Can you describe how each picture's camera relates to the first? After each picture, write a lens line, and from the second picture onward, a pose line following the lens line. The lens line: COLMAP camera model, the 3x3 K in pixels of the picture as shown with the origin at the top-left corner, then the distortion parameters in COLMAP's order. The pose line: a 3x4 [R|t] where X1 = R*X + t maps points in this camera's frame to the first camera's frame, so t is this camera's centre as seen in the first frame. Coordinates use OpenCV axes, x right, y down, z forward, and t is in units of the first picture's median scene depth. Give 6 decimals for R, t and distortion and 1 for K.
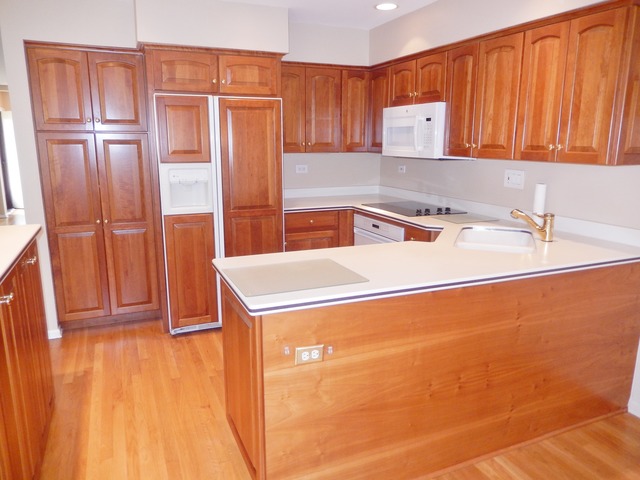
lens RADIAL K [[476.2, 0, 320.8], [0, 476.2, 240.6], [0, 0, 1]] dist [-0.004817, -0.012099]
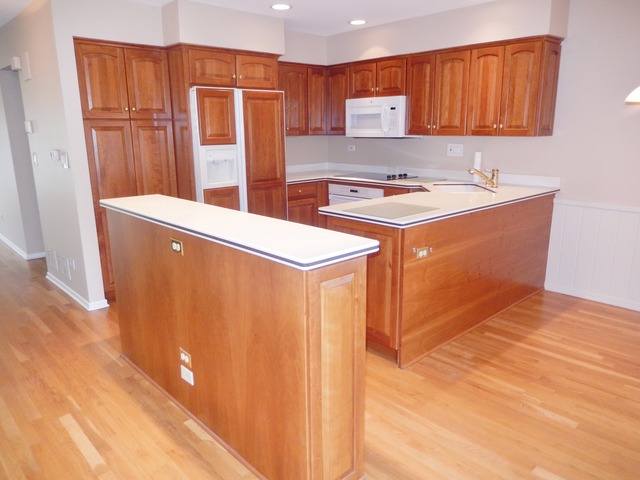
lens RADIAL K [[476.2, 0, 321.2], [0, 476.2, 238.9], [0, 0, 1]] dist [-0.004817, -0.012099]
pose [[0.942045, -0.088855, 0.323505, -0.459632], [0.082605, 0.996035, 0.033028, 0.056750], [-0.325157, -0.004391, 0.945650, -0.228183]]
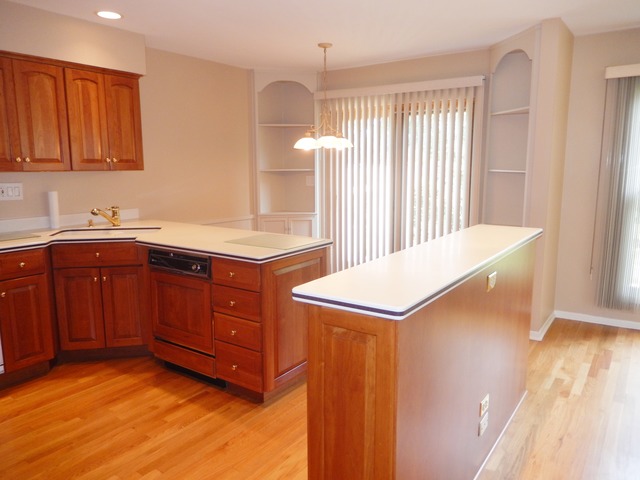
lens RADIAL K [[476.2, 0, 320.0], [0, 476.2, 241.0], [0, 0, 1]] dist [-0.004817, -0.012099]
pose [[-0.516763, -0.145417, 0.843688, -0.842269], [0.180249, 0.944900, 0.273265, -0.187463], [-0.836939, 0.293287, -0.462078, 0.931708]]
